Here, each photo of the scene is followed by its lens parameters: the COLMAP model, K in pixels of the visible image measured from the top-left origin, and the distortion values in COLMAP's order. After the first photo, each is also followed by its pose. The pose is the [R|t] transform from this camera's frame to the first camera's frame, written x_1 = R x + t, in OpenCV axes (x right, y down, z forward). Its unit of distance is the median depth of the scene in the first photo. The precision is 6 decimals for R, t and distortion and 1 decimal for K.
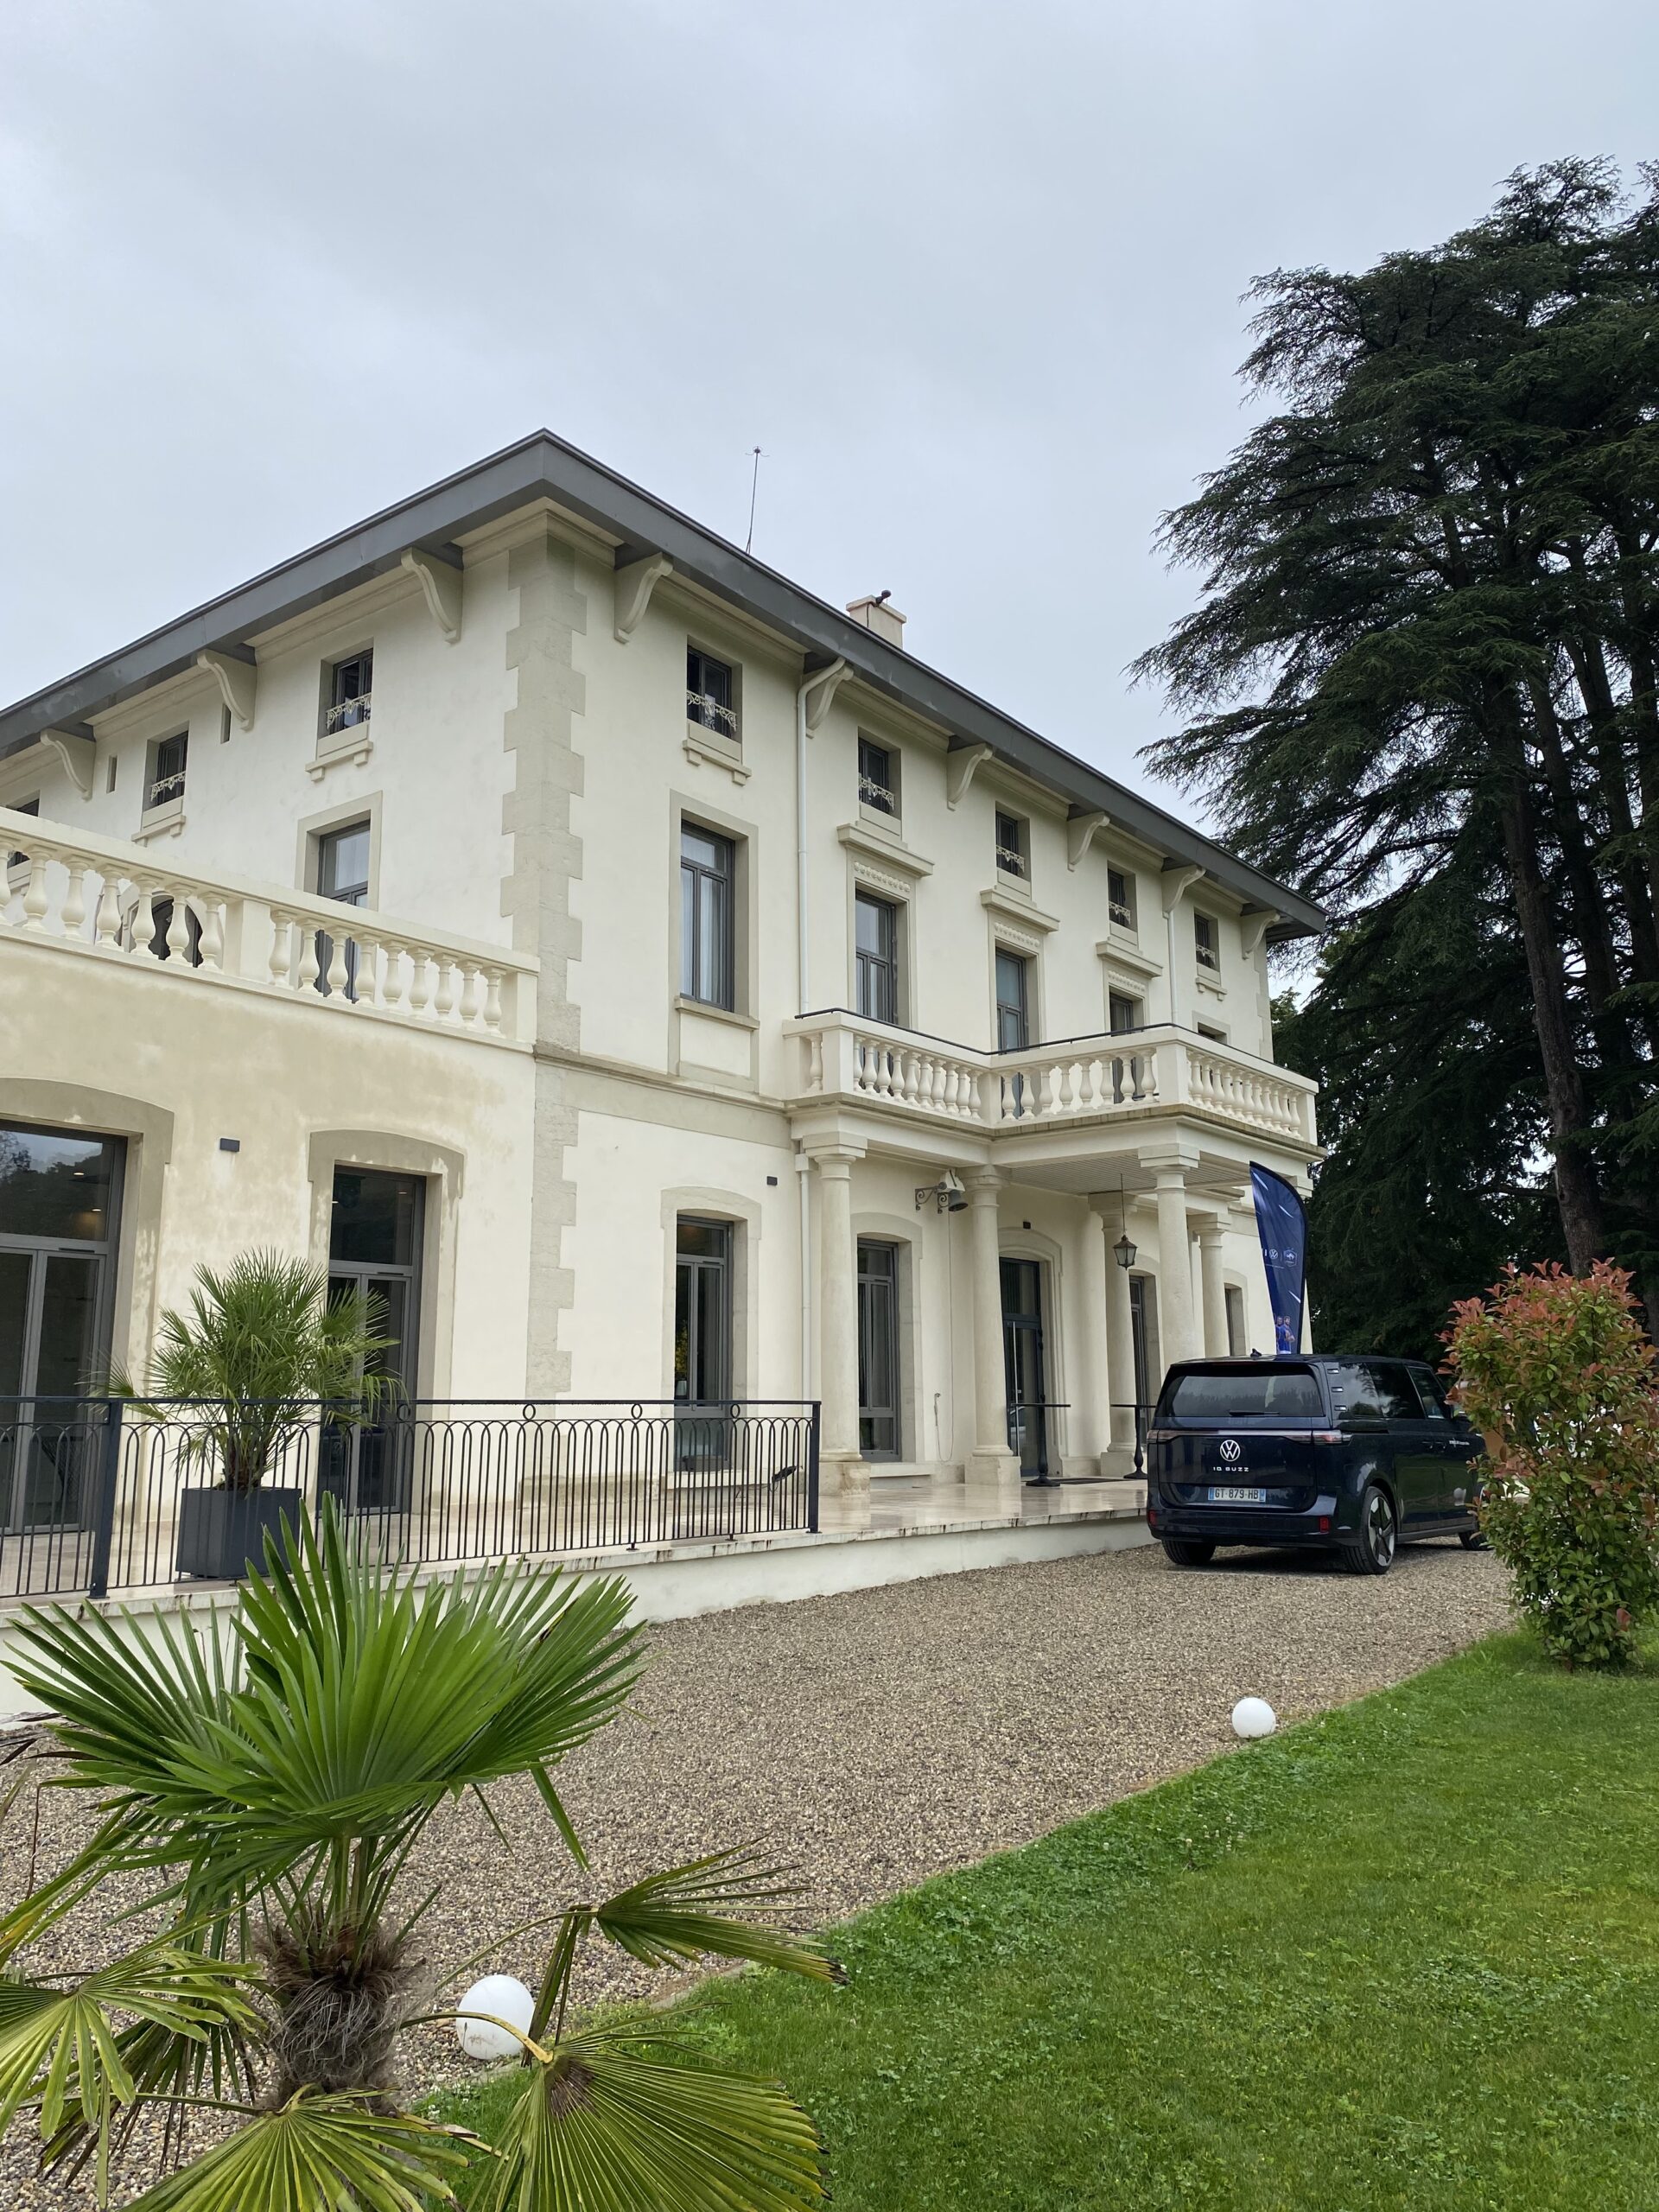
lens RADIAL K [[1650.1, 0, 829.5], [0, 1650.1, 1106.0], [0, 0, 1]] dist [0.064504, -0.026034]
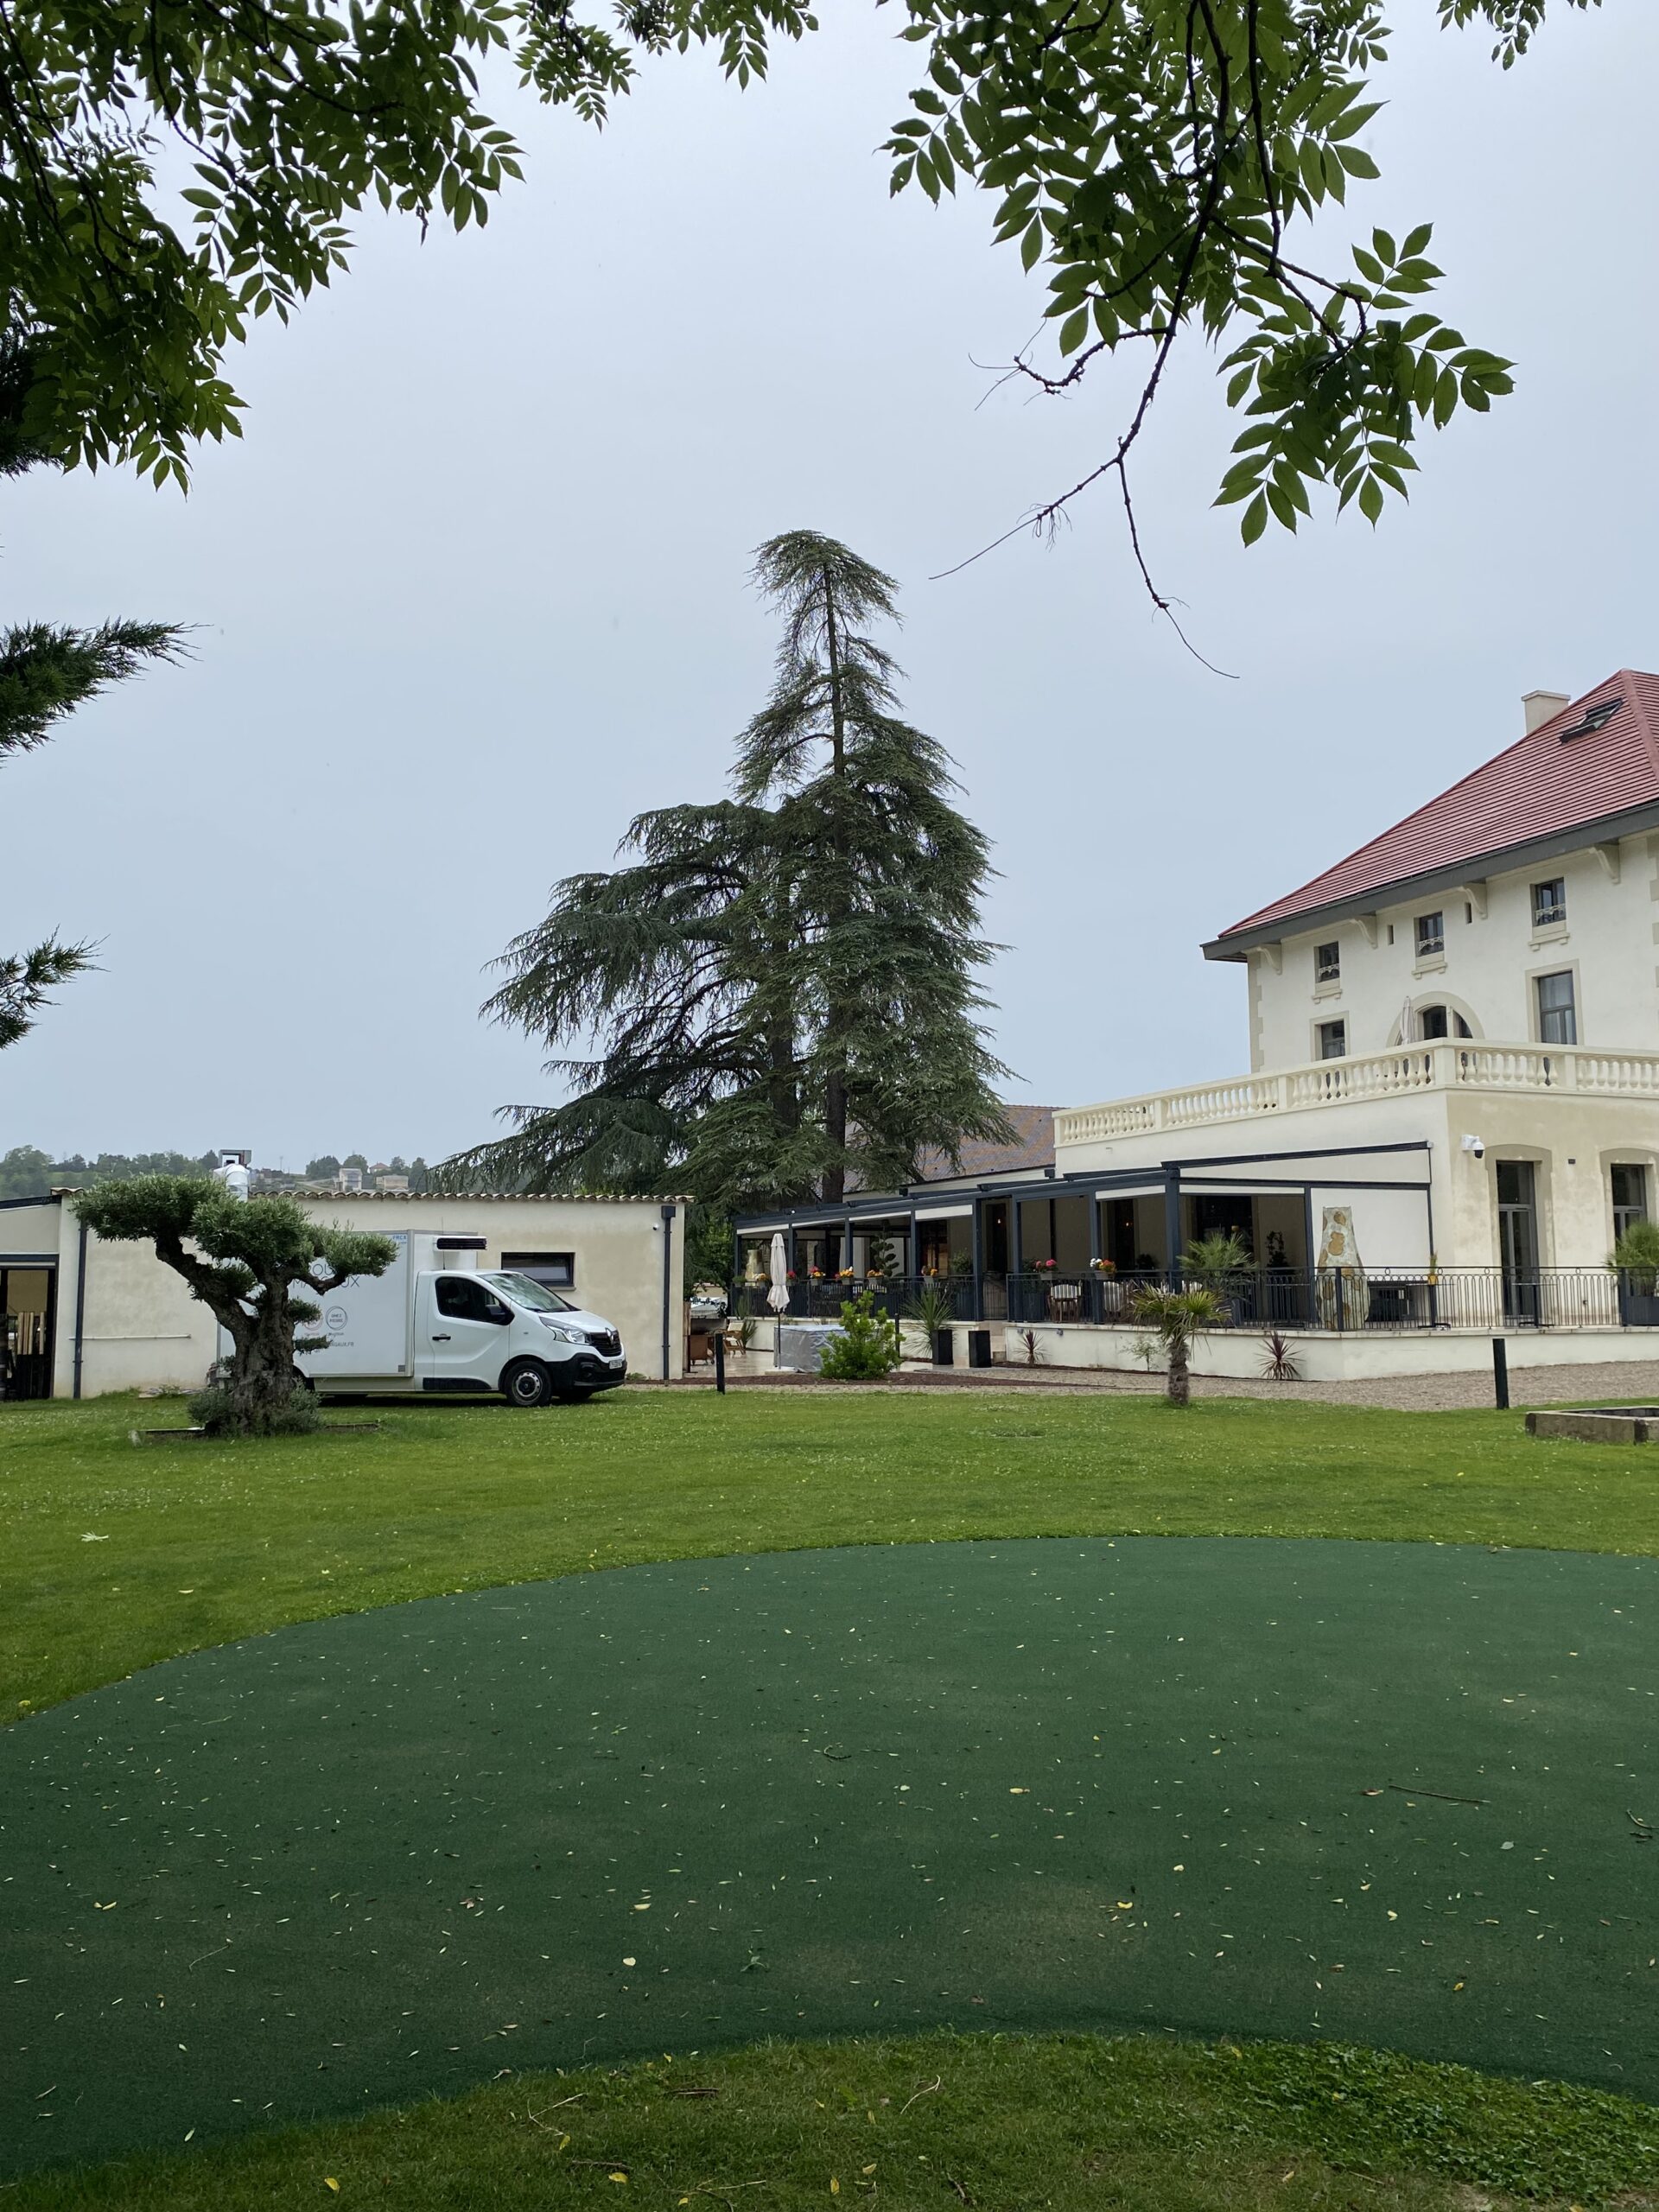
lens RADIAL K [[1718.3, 0, 835.8], [0, 1718.3, 1097.7], [0, 0, 1]] dist [0.154049, -0.420905]
pose [[0.874961, -0.053111, -0.481272, -0.059555], [0.091013, 0.994289, 0.055738, -0.238045], [0.475563, -0.092570, 0.874797, -1.323311]]
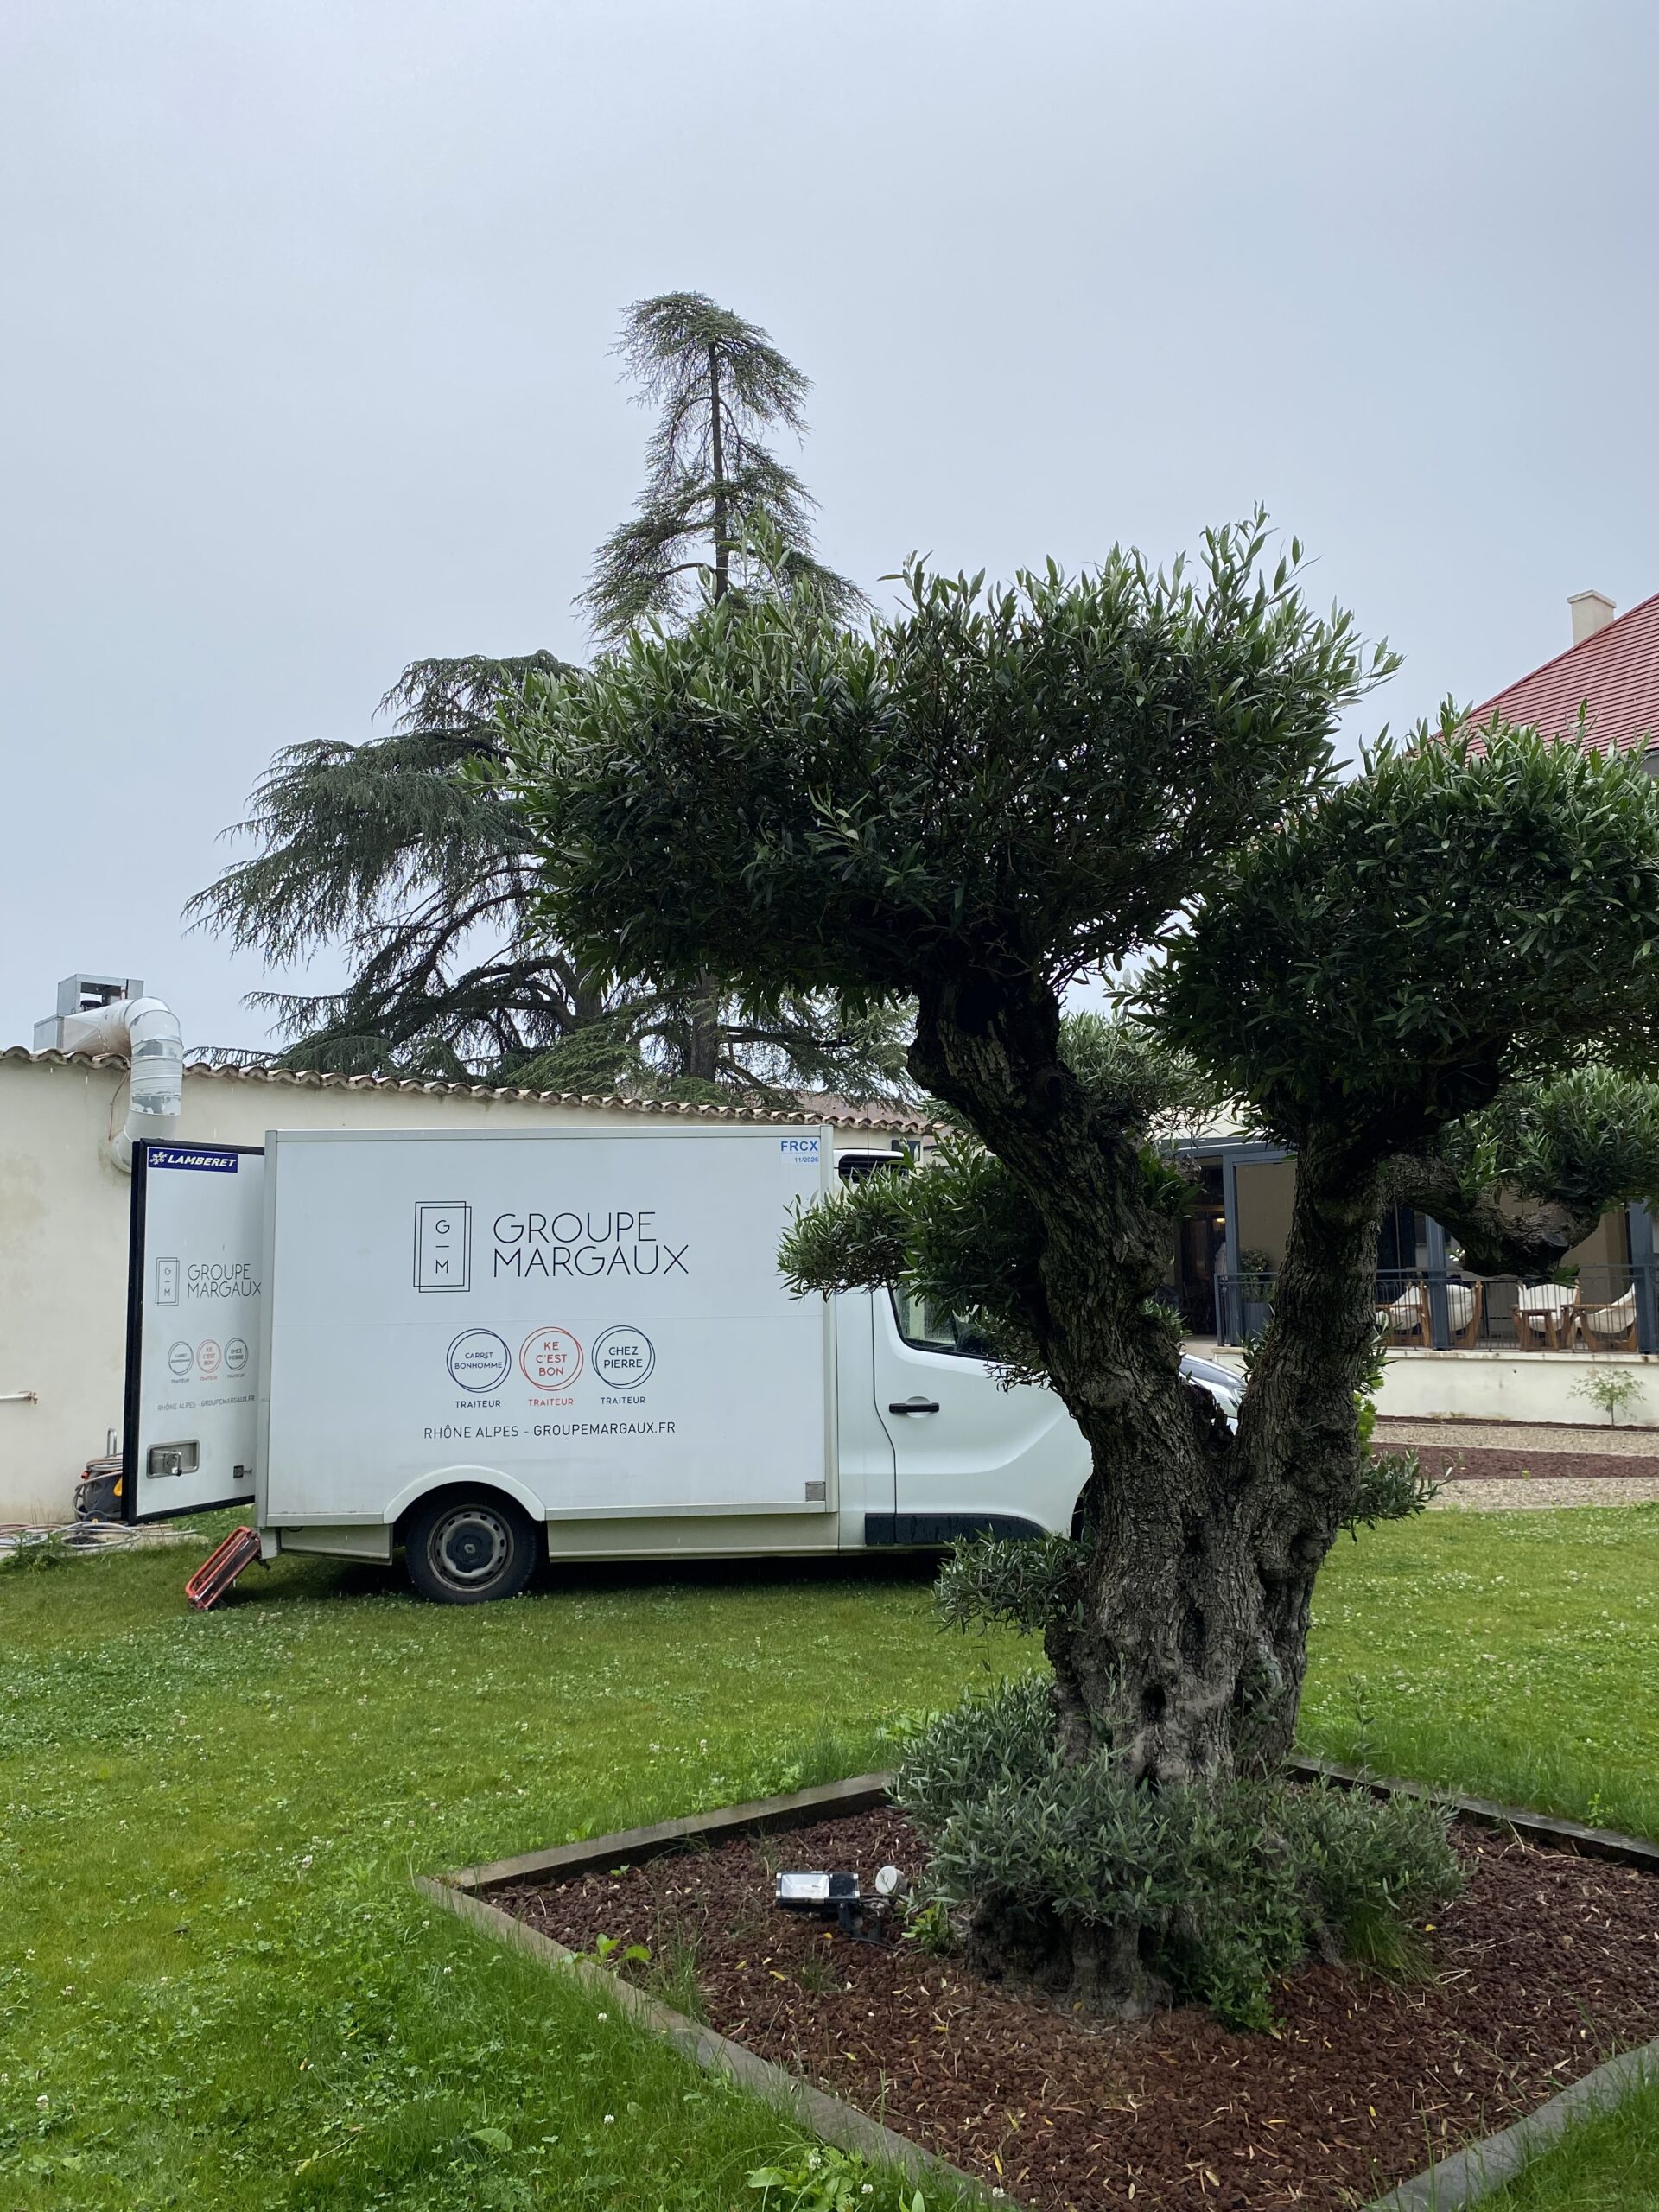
lens RADIAL K [[1682.5, 0, 831.0], [0, 1682.5, 1093.8], [0, 0, 1]] dist [0.003887, -0.012413]
pose [[0.975164, -0.027021, -0.219828, -0.892080], [0.040866, 0.997440, 0.058680, -0.126313], [0.217680, -0.066206, 0.973772, -0.786455]]
